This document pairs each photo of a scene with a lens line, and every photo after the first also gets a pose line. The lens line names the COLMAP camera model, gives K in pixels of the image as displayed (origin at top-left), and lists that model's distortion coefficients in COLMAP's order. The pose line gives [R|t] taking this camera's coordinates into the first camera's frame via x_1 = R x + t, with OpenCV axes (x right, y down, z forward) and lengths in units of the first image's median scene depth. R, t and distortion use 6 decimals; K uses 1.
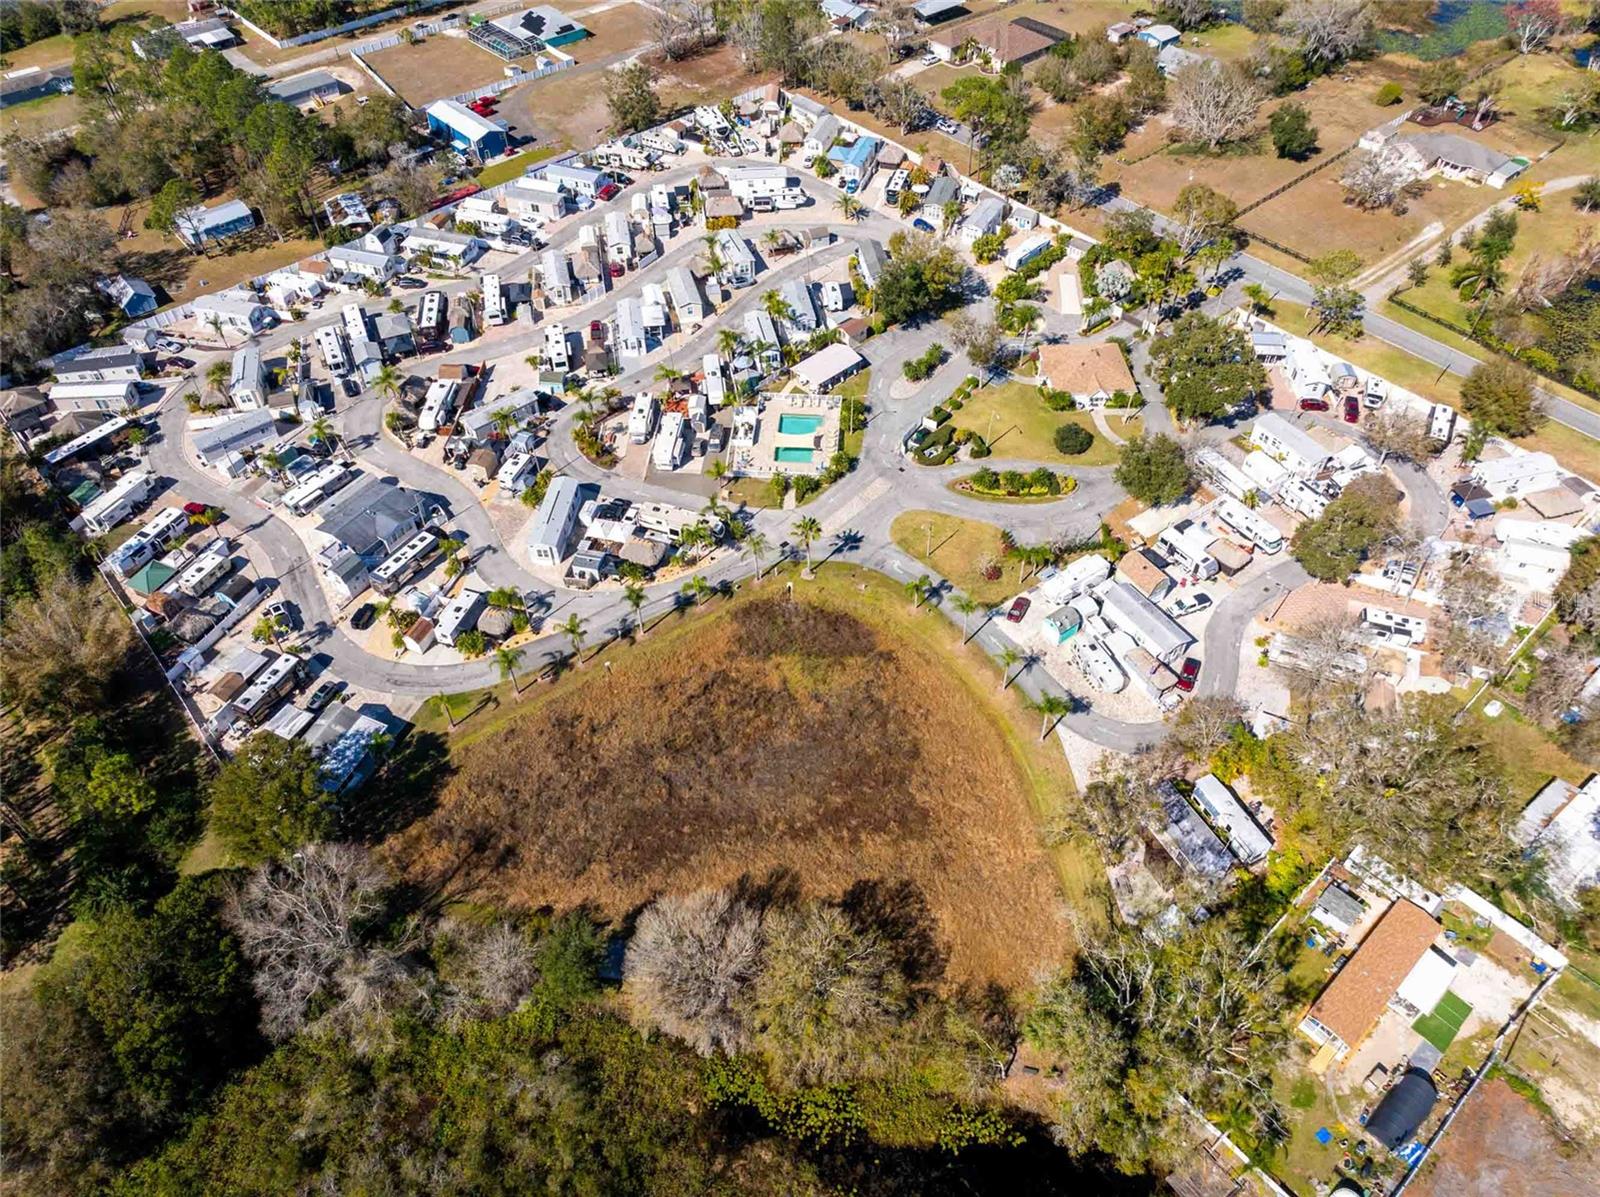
lens RADIAL K [[1137.4, 0, 806.5], [0, 1137.4, 601.0], [0, 0, 1]] dist [-0.037660, 0.026470]
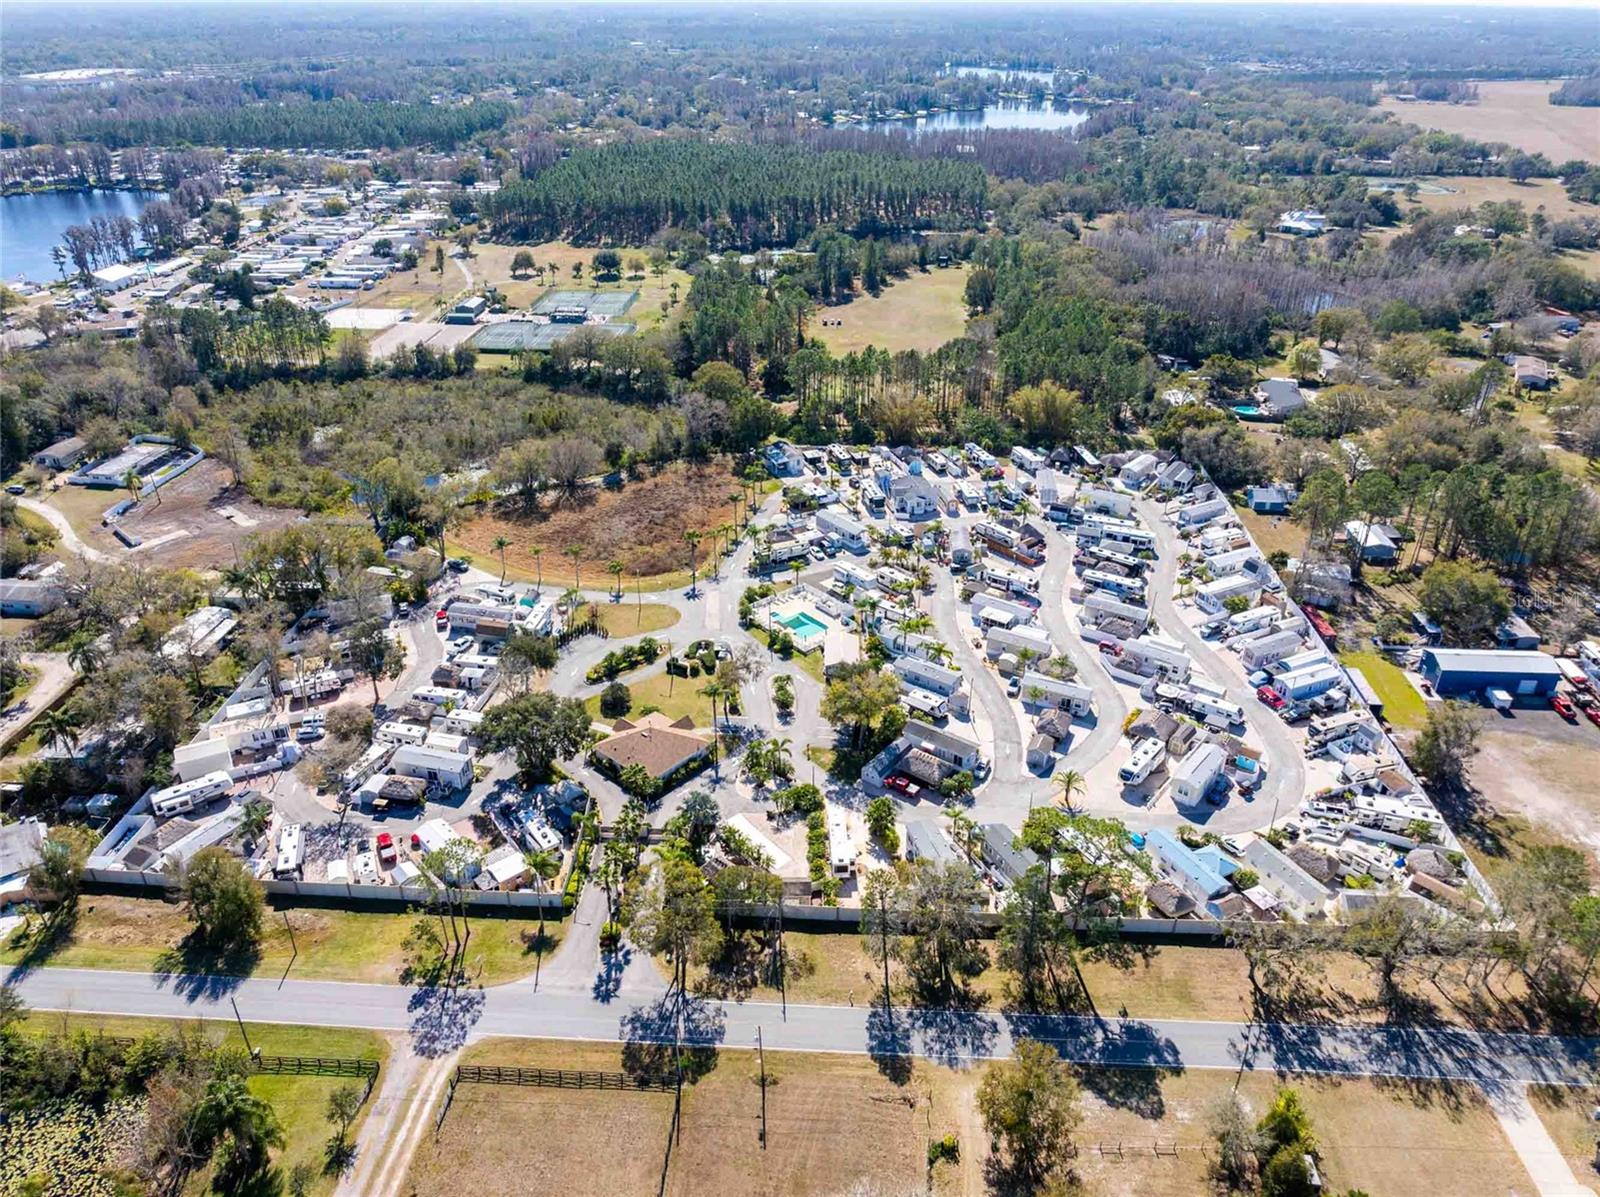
lens RADIAL K [[1120.1, 0, 805.9], [0, 1120.1, 594.8], [0, 0, 1]] dist [-0.020154, 0.001398]
pose [[-0.707232, 0.336955, -0.621517, 0.748101], [-0.521093, 0.345676, 0.780366, -1.128942], [0.477792, 0.875768, -0.068888, 1.067508]]
